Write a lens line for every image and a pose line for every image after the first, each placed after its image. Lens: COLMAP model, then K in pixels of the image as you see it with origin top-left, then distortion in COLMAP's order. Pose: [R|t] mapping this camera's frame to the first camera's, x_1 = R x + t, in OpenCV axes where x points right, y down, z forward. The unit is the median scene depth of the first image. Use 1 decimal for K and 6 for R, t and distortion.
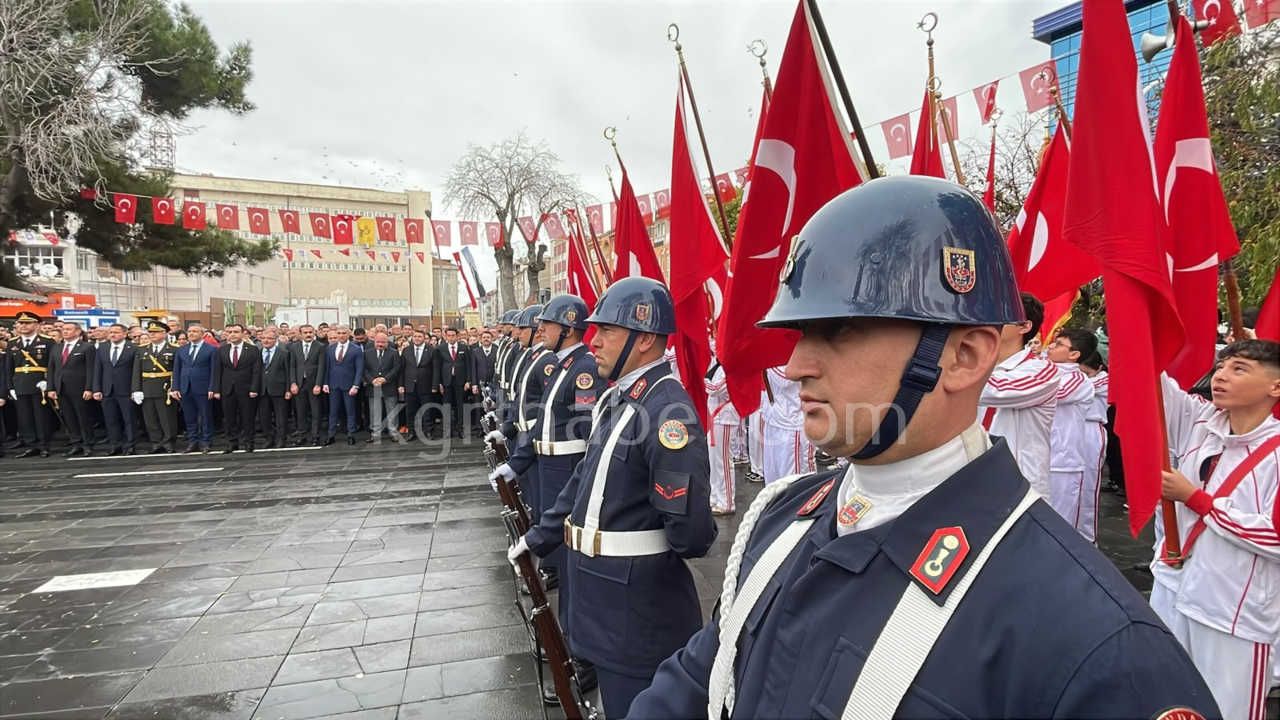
lens RADIAL K [[601.7, 0, 640.0], [0, 601.7, 360.0], [0, 0, 1]] dist [0.013963, -0.018556]
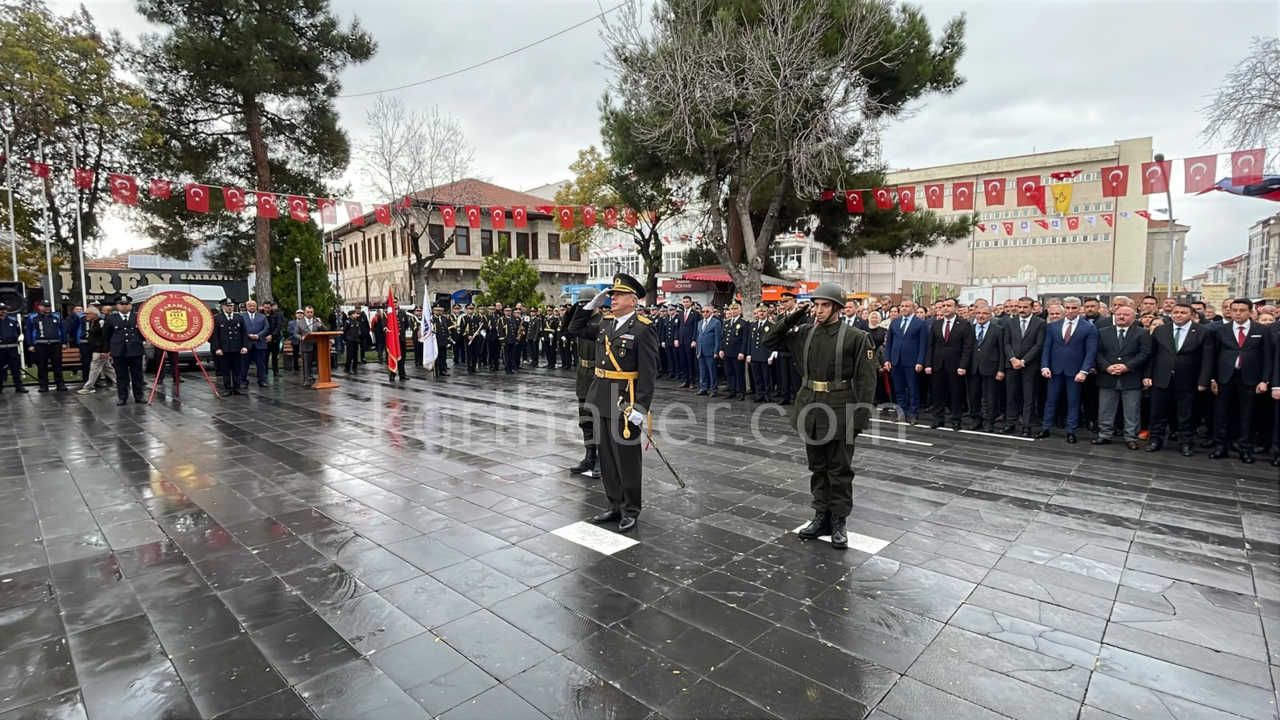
lens RADIAL K [[601.7, 0, 640.0], [0, 601.7, 360.0], [0, 0, 1]] dist [0.013963, -0.018556]
pose [[0.523977, 0.067865, -0.849024, -0.056661], [-0.040759, 0.997676, 0.054592, 0.004013], [0.850756, 0.006000, 0.525526, 0.038686]]
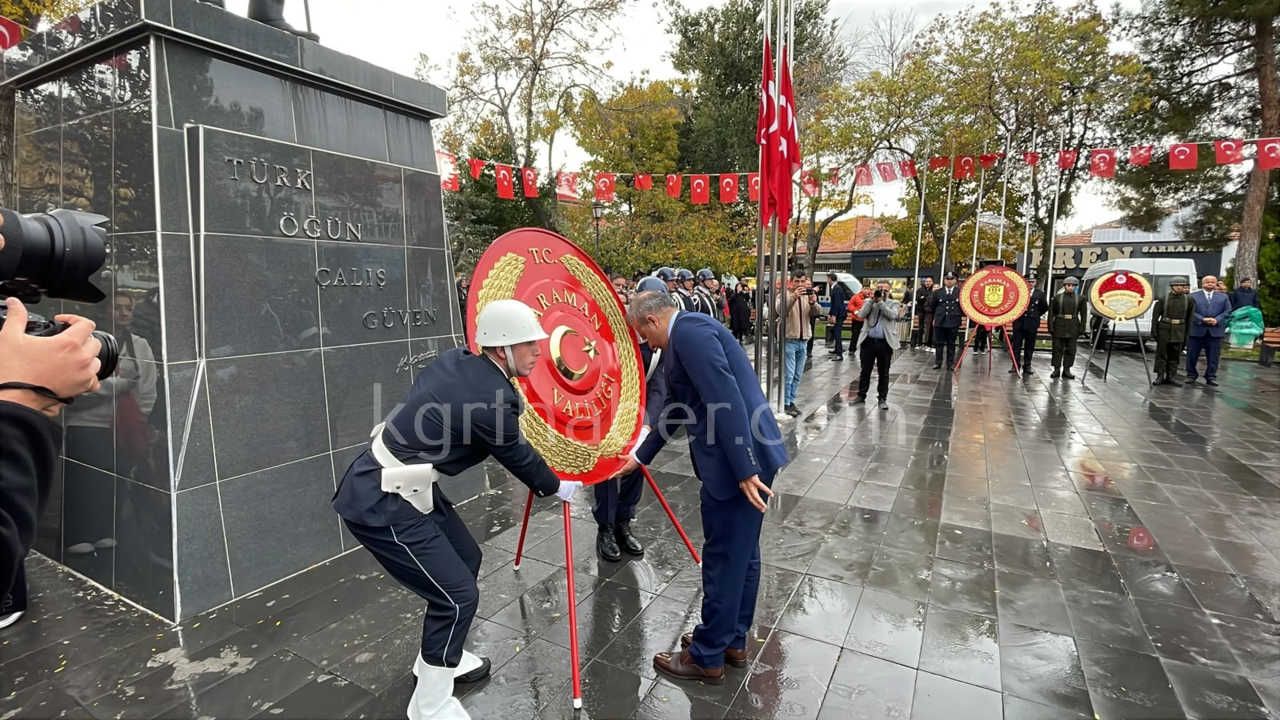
lens RADIAL K [[601.7, 0, 640.0], [0, 601.7, 360.0], [0, 0, 1]] dist [0.013963, -0.018556]
pose [[-0.701941, 0.086523, -0.706960, -0.096783], [-0.045925, 0.985030, 0.166154, 0.000520], [0.710753, 0.149098, -0.687459, 0.022724]]
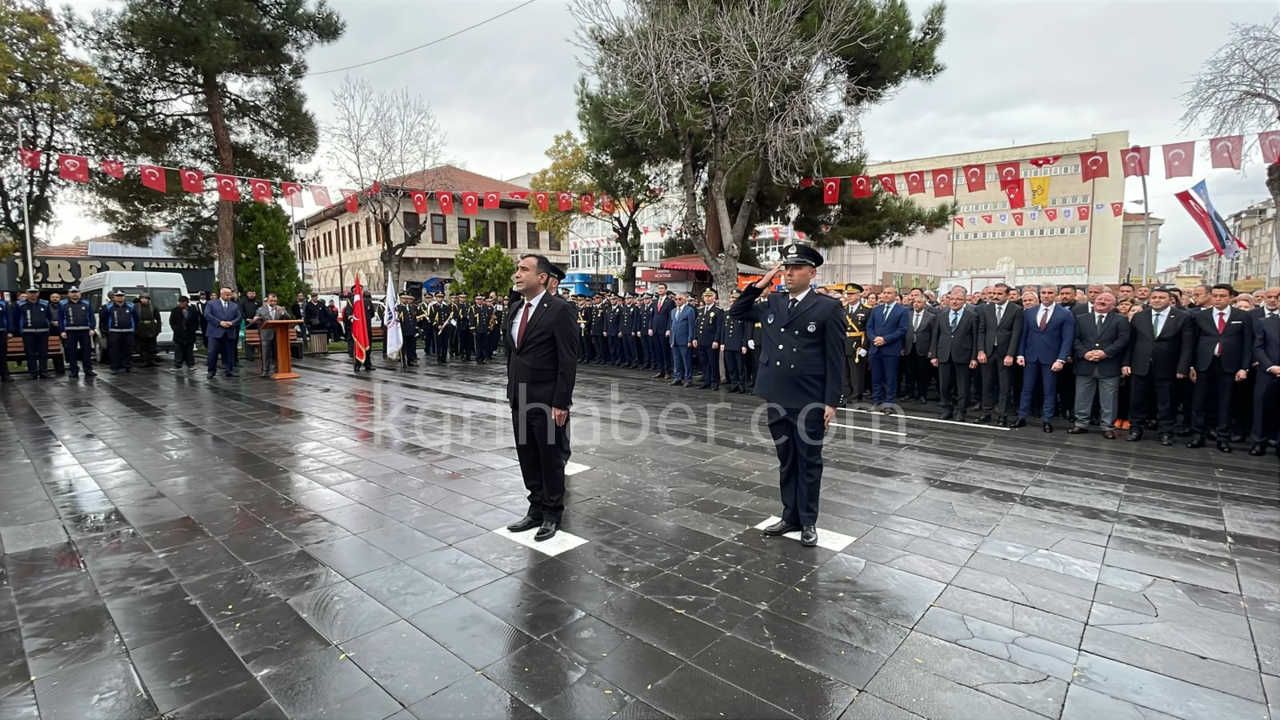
lens RADIAL K [[601.7, 0, 640.0], [0, 601.7, 360.0], [0, 0, 1]] dist [0.013963, -0.018556]
pose [[0.546428, 0.079190, -0.833754, -0.066276], [-0.041720, 0.996857, 0.067340, 0.007645], [0.836466, -0.002012, 0.548015, 0.061379]]
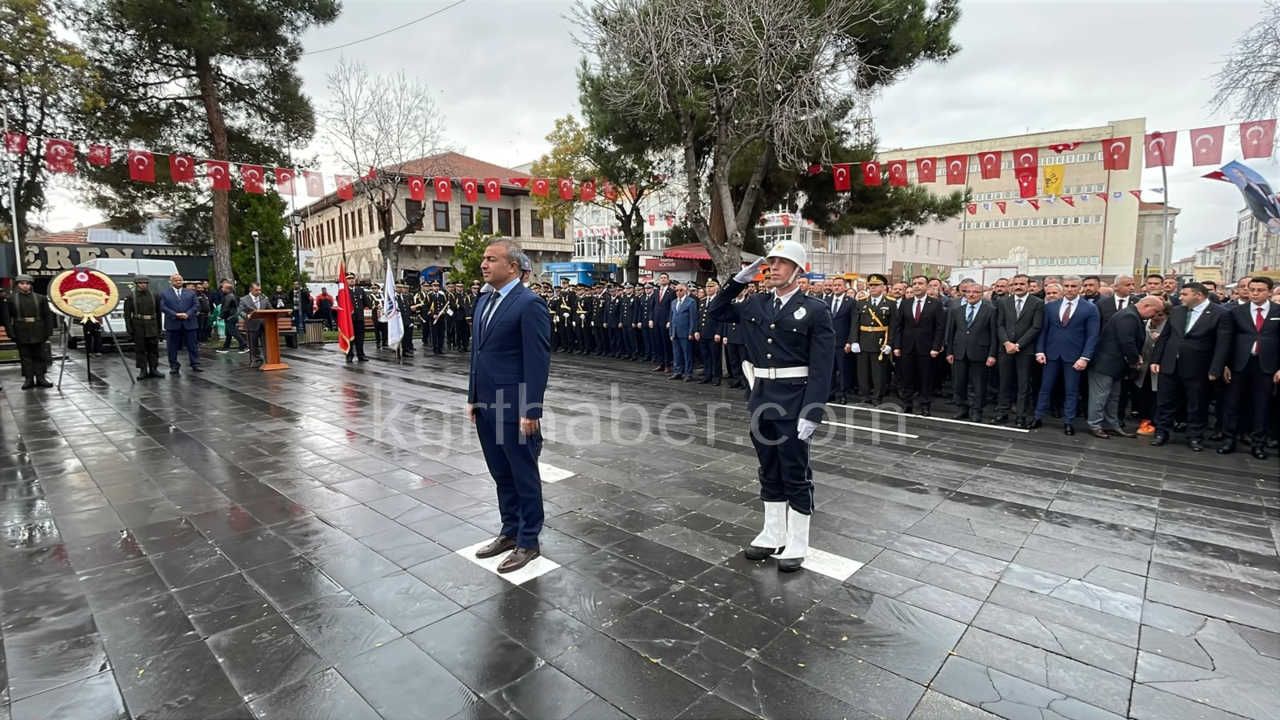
lens RADIAL K [[601.7, 0, 640.0], [0, 601.7, 360.0], [0, 0, 1]] dist [0.013963, -0.018556]
pose [[0.536334, 0.097336, -0.838374, -0.085031], [-0.045792, 0.995220, 0.086252, 0.004388], [0.842763, -0.007870, 0.538228, 0.085121]]
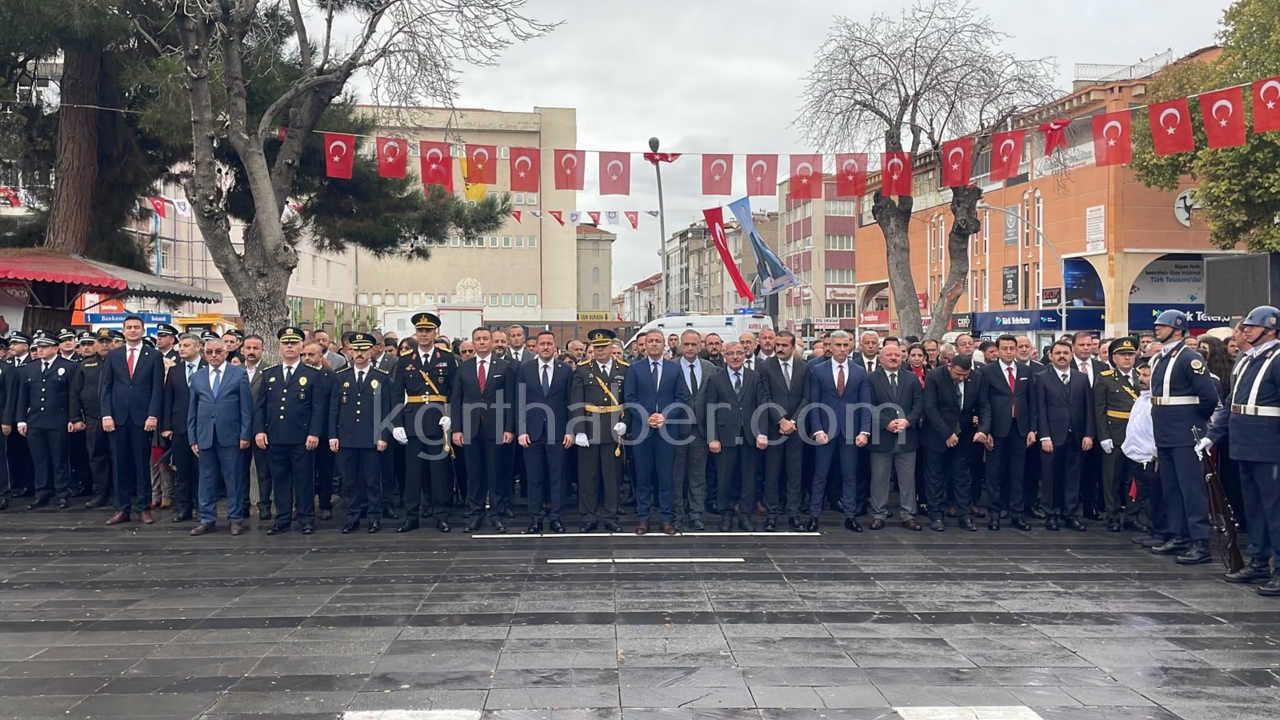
lens RADIAL K [[1103.0, 0, 638.4], [0, 1103.0, 339.1], [0, 0, 1]] dist [0.064600, -0.000140]
pose [[0.971471, -0.003662, -0.237132, -0.249209], [-0.009576, 0.998460, -0.054649, 0.007421], [0.236966, 0.055361, 0.969939, -0.071021]]
